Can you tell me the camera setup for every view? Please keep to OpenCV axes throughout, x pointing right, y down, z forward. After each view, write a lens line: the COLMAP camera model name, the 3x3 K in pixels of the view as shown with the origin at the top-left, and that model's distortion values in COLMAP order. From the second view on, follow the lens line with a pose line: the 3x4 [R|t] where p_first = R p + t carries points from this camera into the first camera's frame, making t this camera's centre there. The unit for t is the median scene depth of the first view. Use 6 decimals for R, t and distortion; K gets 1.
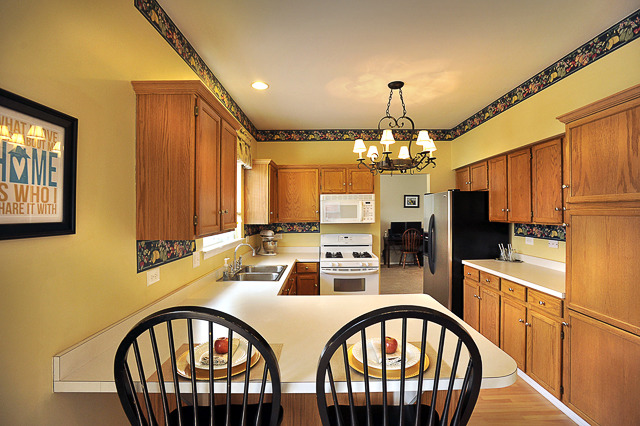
lens RADIAL K [[310.8, 0, 320.0], [0, 310.8, 213.0], [0, 0, 1]] dist [-0.037225, 0.000769]
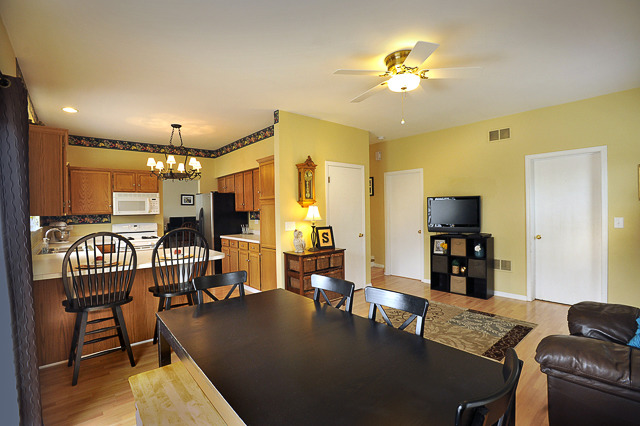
lens RADIAL K [[310.8, 0, 320.0], [0, 310.8, 213.0], [0, 0, 1]] dist [-0.037225, 0.000769]
pose [[0.772214, -0.011809, 0.635253, -0.142988], [0.012351, 0.999917, 0.003574, 0.031867], [-0.635242, 0.005086, 0.772296, -0.515175]]
